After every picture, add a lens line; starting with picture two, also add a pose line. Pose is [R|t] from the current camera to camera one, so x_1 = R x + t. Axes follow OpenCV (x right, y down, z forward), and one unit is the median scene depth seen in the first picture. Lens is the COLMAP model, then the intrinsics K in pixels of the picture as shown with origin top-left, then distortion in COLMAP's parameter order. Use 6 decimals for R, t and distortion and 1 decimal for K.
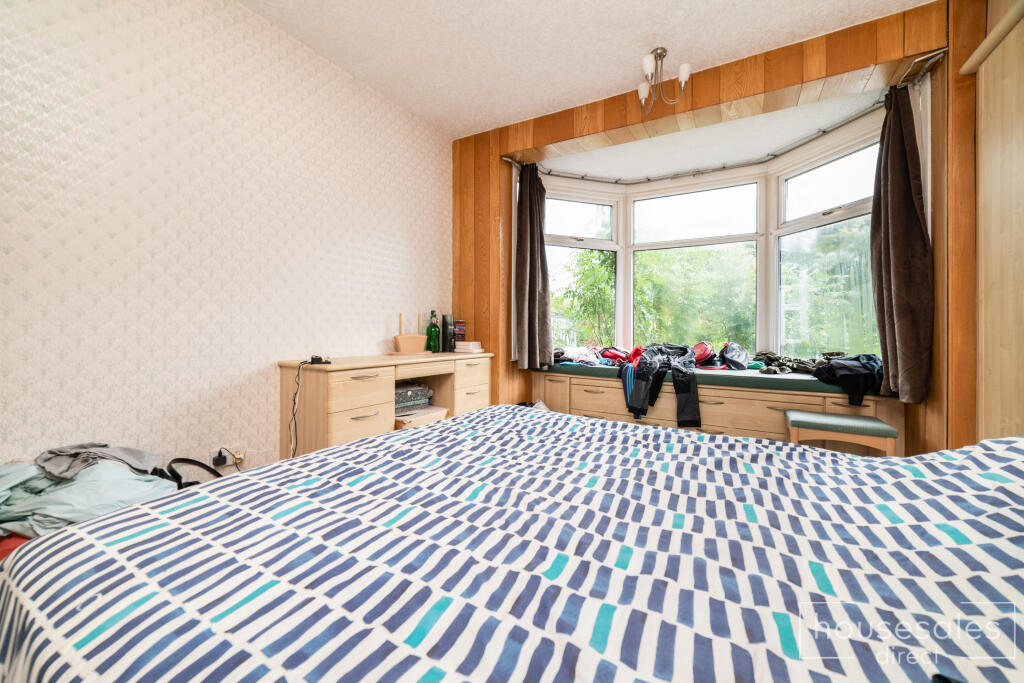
lens RADIAL K [[397.9, 0, 510.0], [0, 397.9, 330.1], [0, 0, 1]] dist [0.000319, 0.000105]
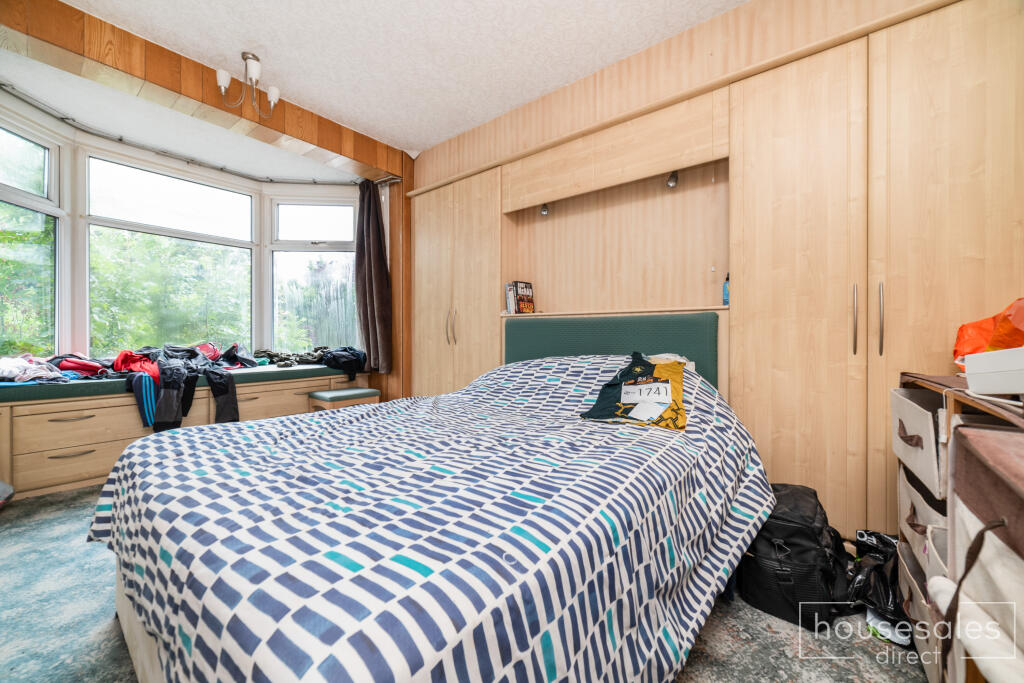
lens RADIAL K [[405.5, 0, 512.0], [0, 405.5, 341.5], [0, 0, 1]] dist [-0.000548, -0.000118]
pose [[0.120420, -0.026626, 0.992366, -0.450199], [-0.000843, 0.999637, 0.026924, -0.001311], [-0.992723, -0.004079, 0.120354, 0.163526]]
